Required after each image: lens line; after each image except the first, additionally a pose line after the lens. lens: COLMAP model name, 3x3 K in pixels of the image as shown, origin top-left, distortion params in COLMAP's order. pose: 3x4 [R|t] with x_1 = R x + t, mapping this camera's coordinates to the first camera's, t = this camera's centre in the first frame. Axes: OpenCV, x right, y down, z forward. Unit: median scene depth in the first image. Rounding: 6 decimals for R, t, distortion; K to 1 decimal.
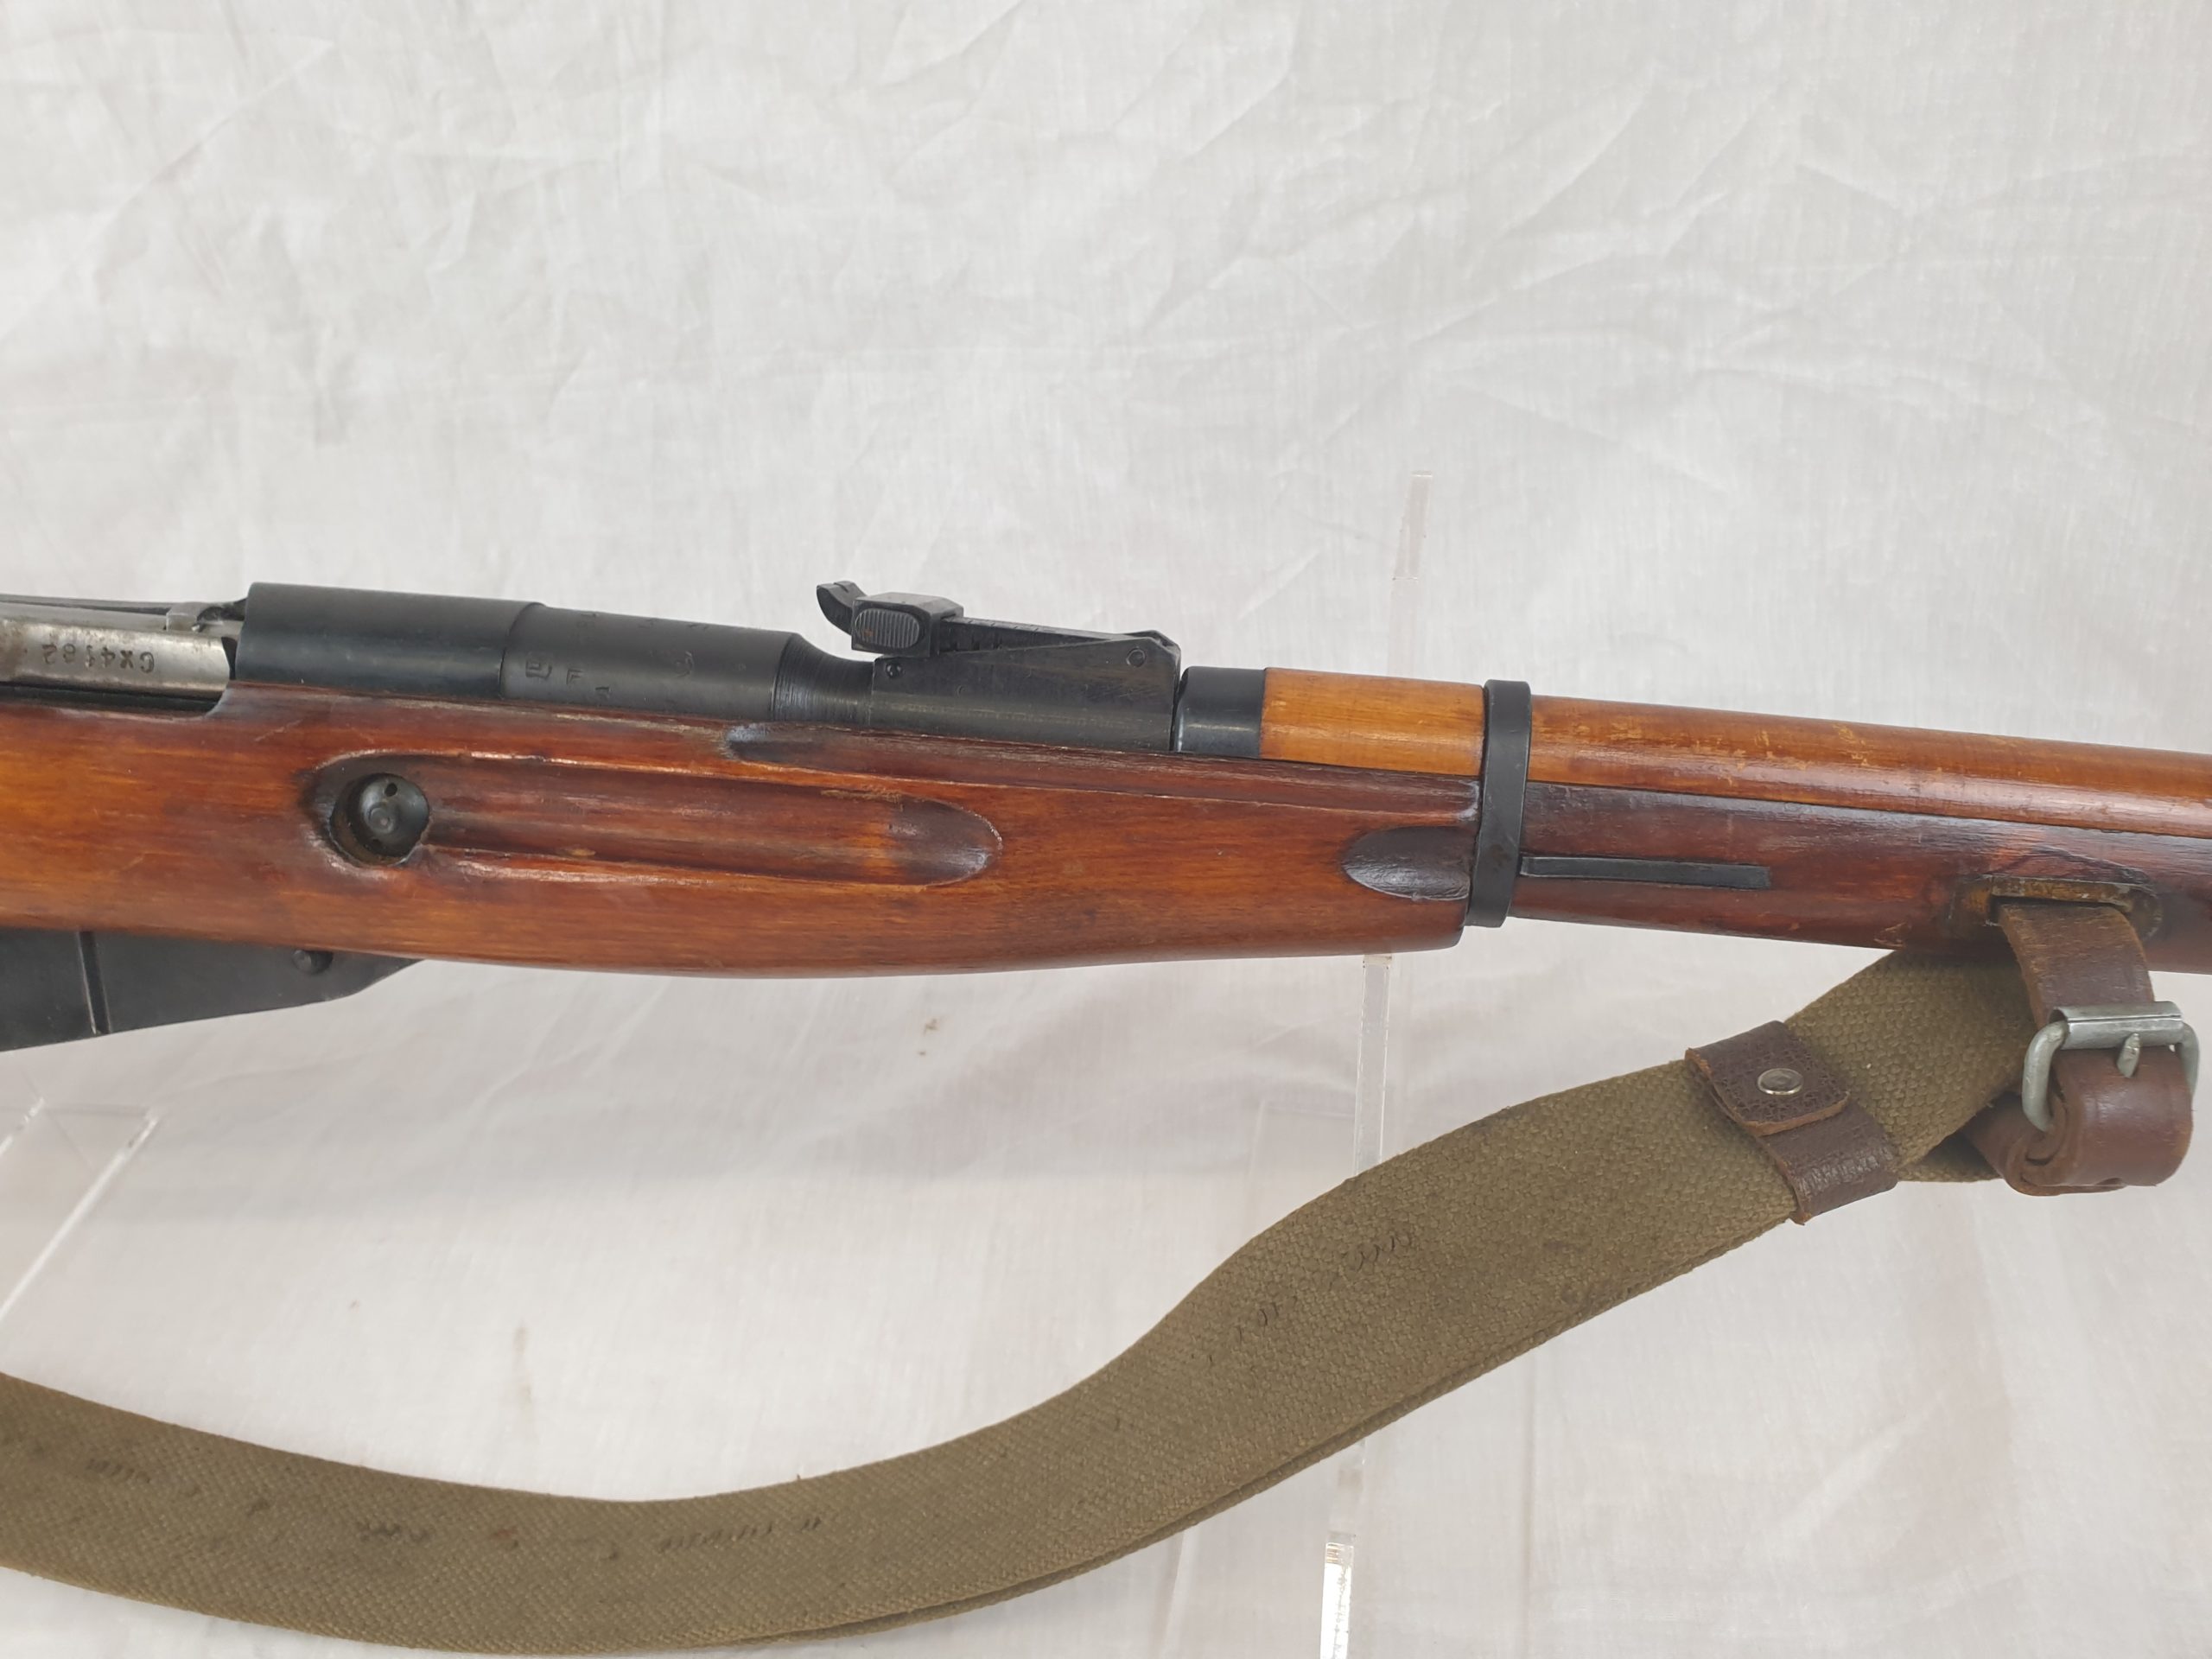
lens RADIAL K [[1787.0, 0, 1123.4], [0, 1787.0, 836.4], [0, 0, 1]] dist [-0.007134, 0.008363]
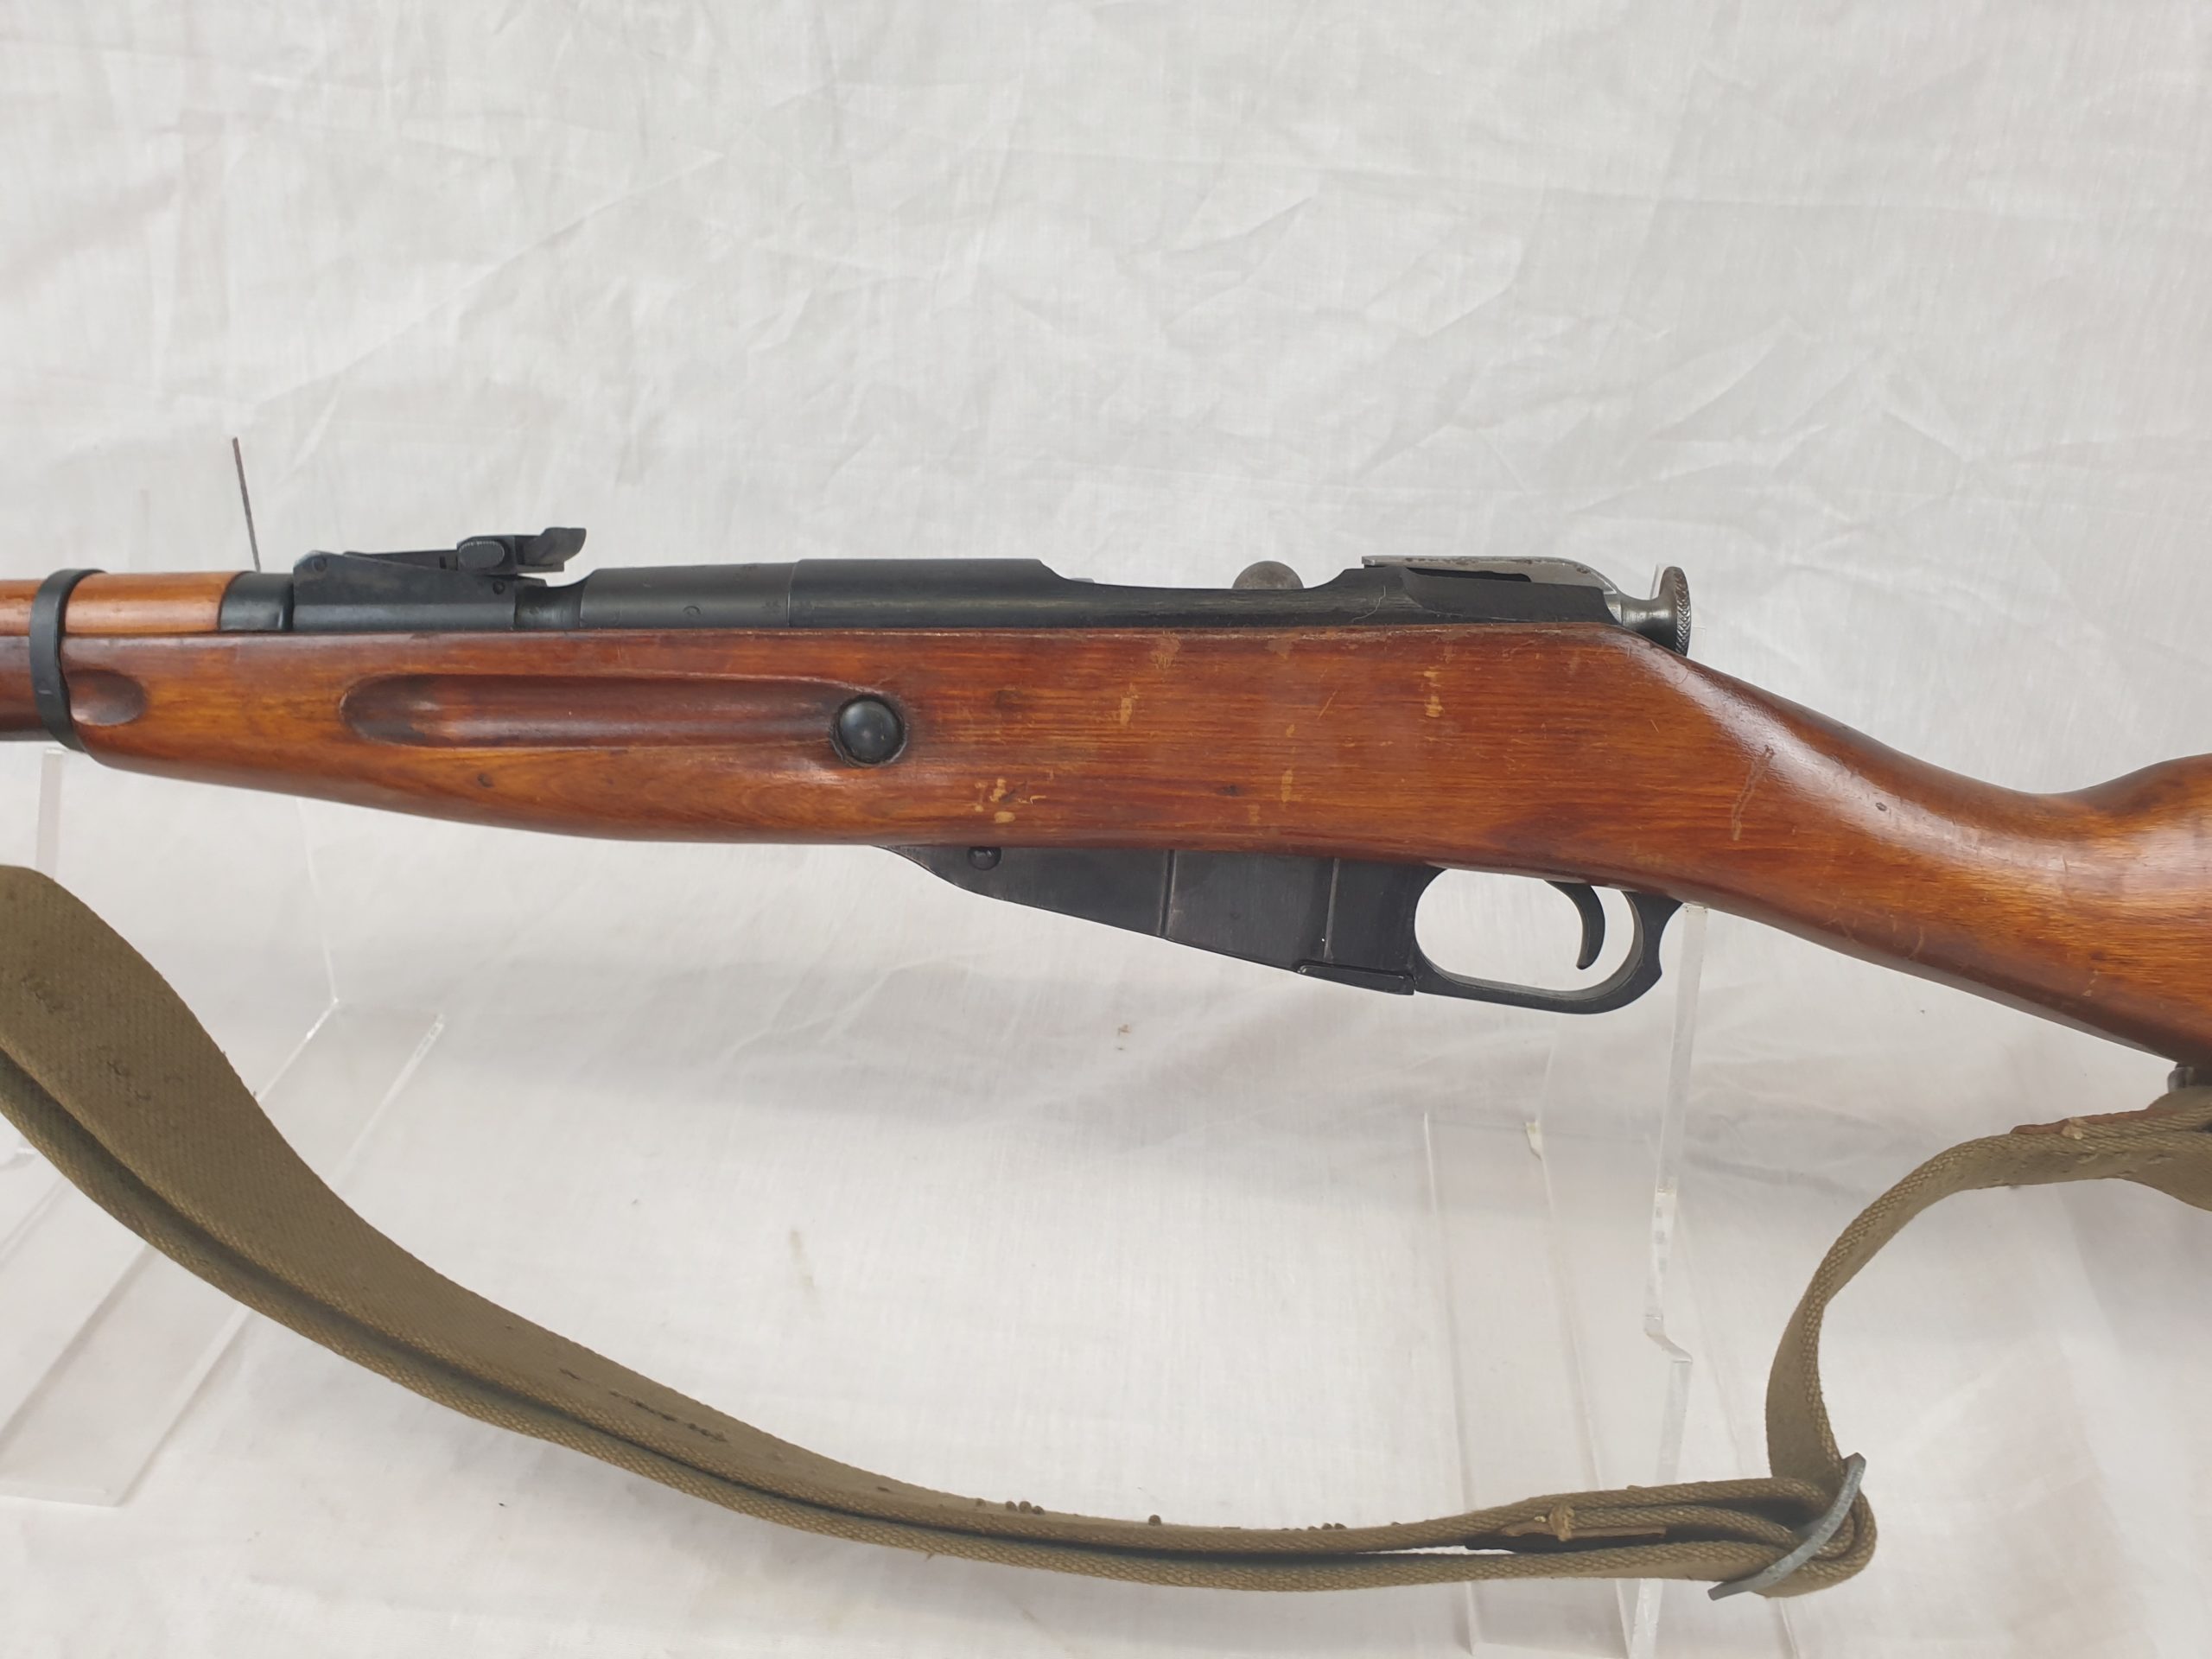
lens RADIAL K [[1787.0, 0, 1139.7], [0, 1787.0, 838.8], [0, 0, 1]] dist [-0.007134, 0.008363]
pose [[0.989724, 0.110067, 0.091274, -0.228651], [-0.096764, 0.985528, -0.139183, 0.151546], [-0.105273, 0.128921, 0.986051, -0.156376]]
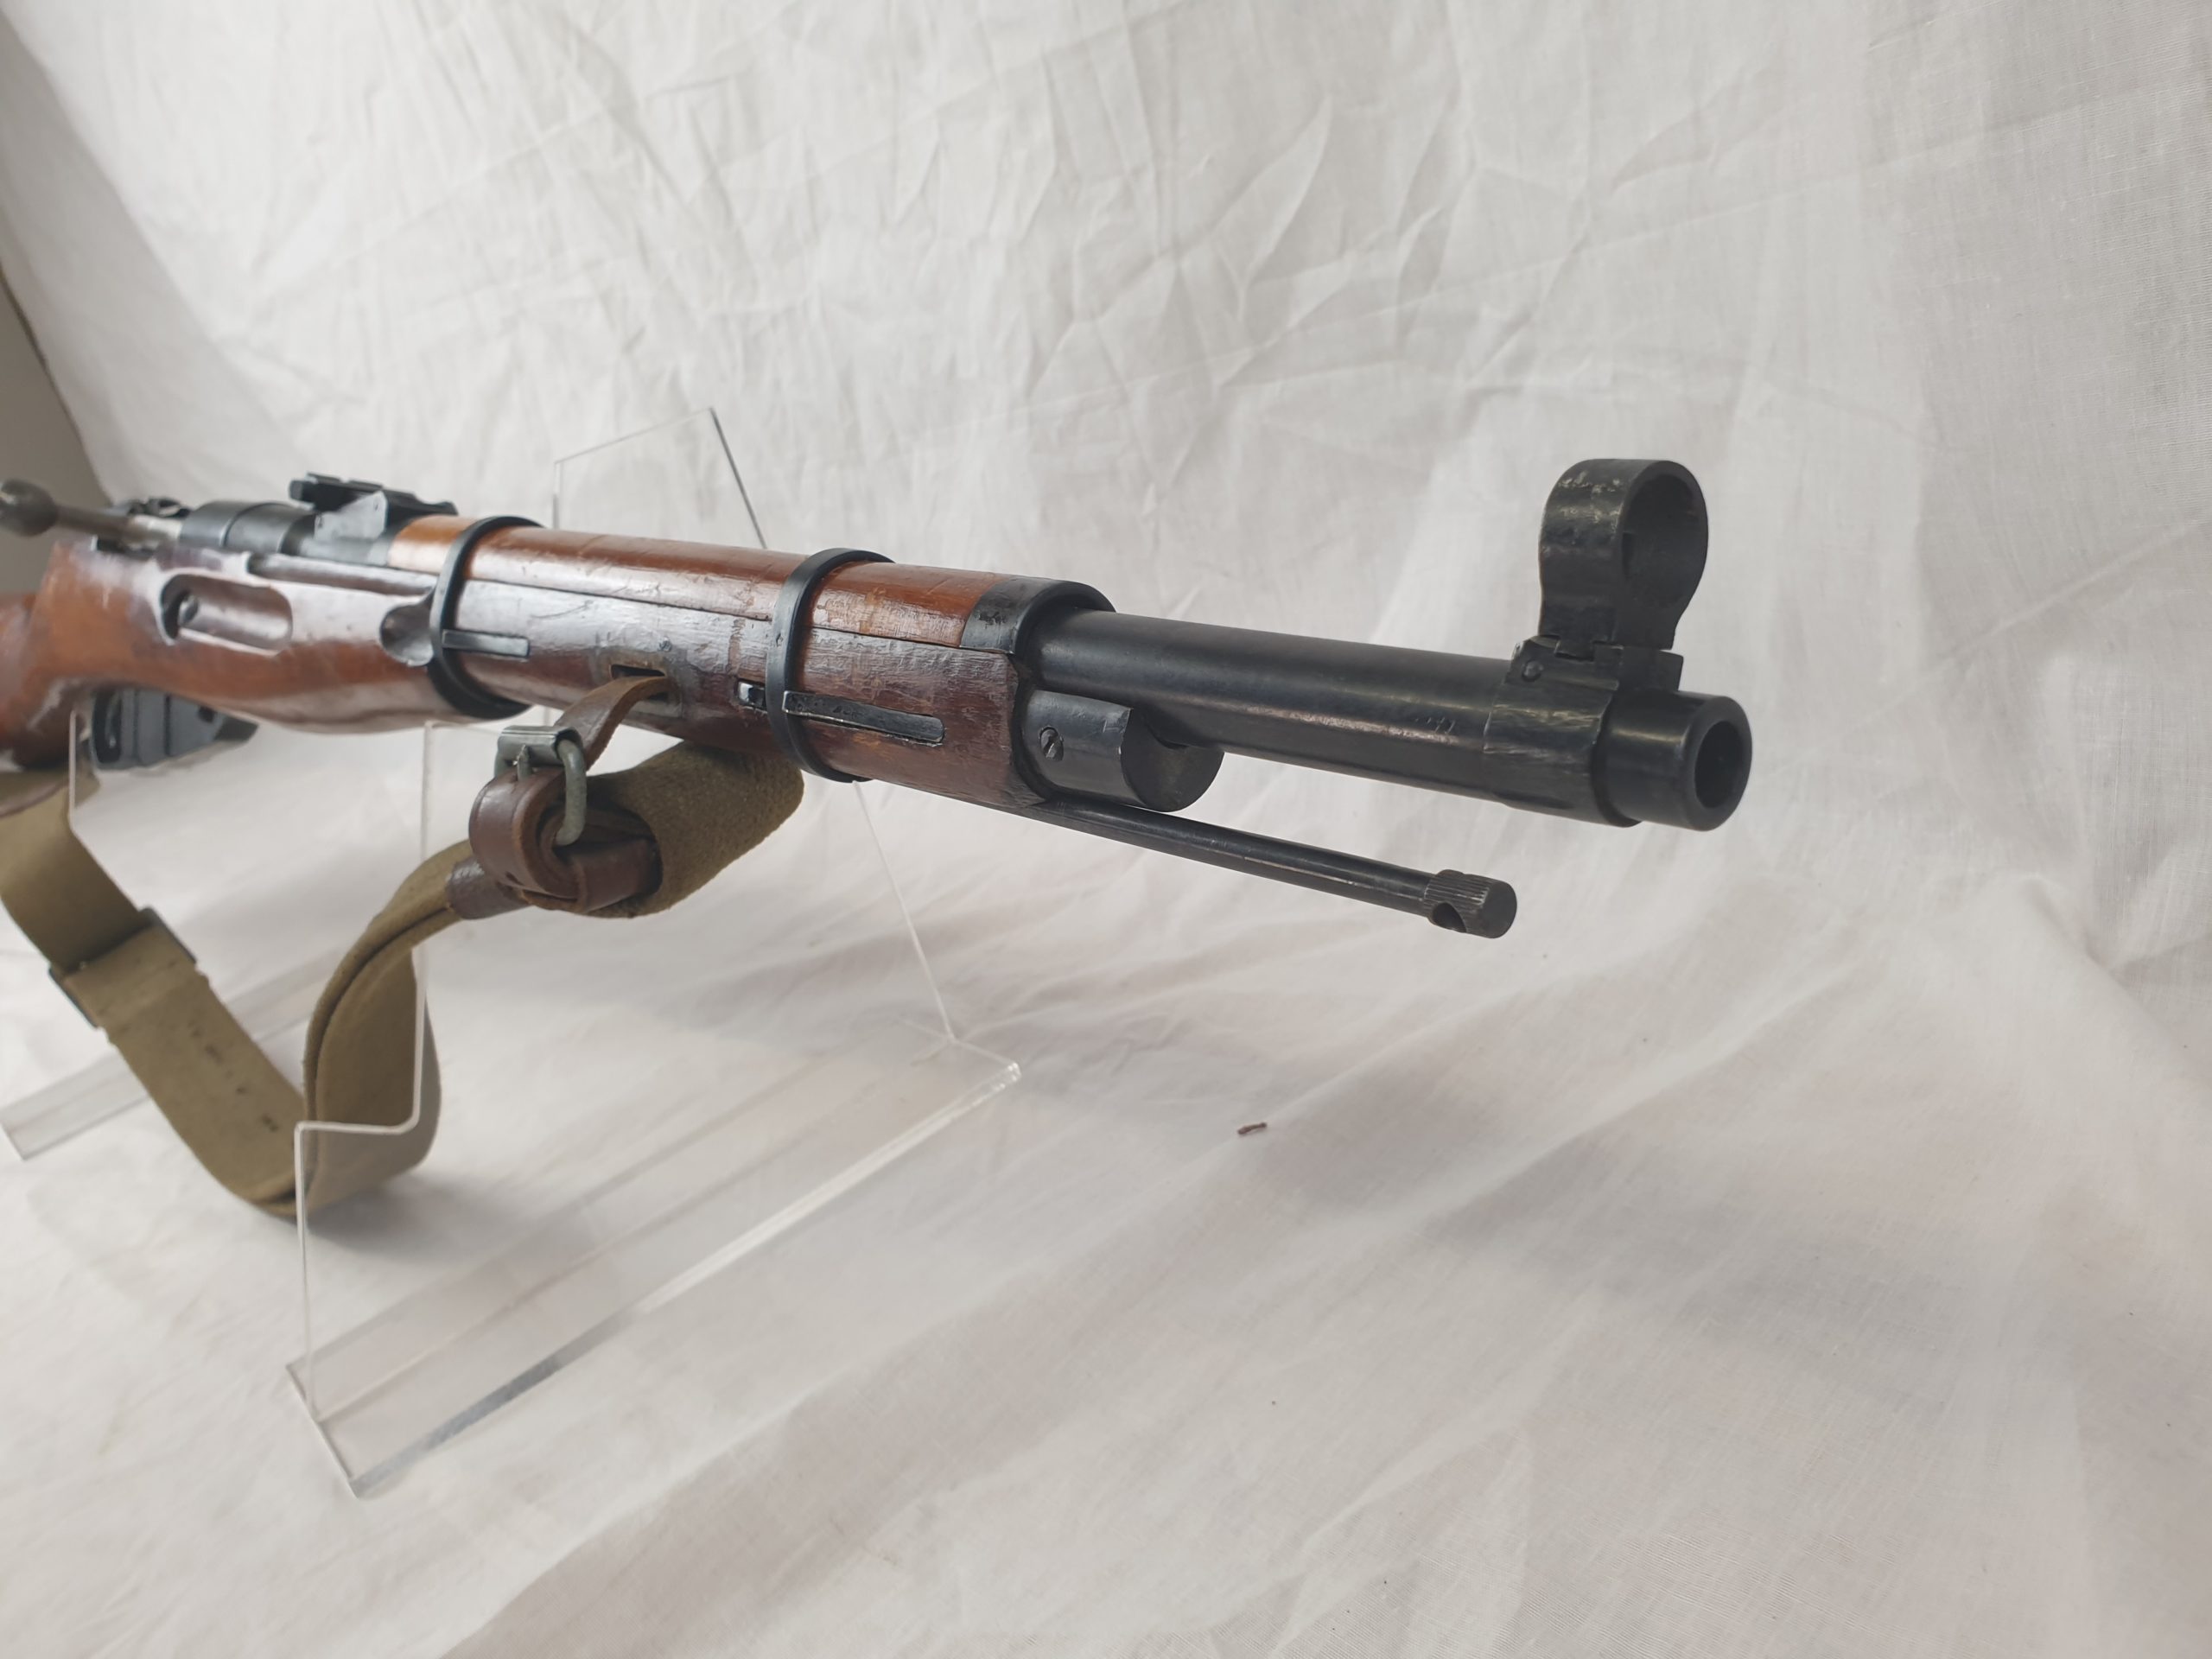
lens RADIAL K [[1787.0, 0, 1090.5], [0, 1787.0, 814.6], [0, 0, 1]] dist [-0.007134, 0.008363]
pose [[0.728396, 0.083791, -0.680014, 0.918951], [-0.204329, 0.973897, -0.098864, 0.109390], [0.653979, 0.210958, 0.726504, 0.223189]]
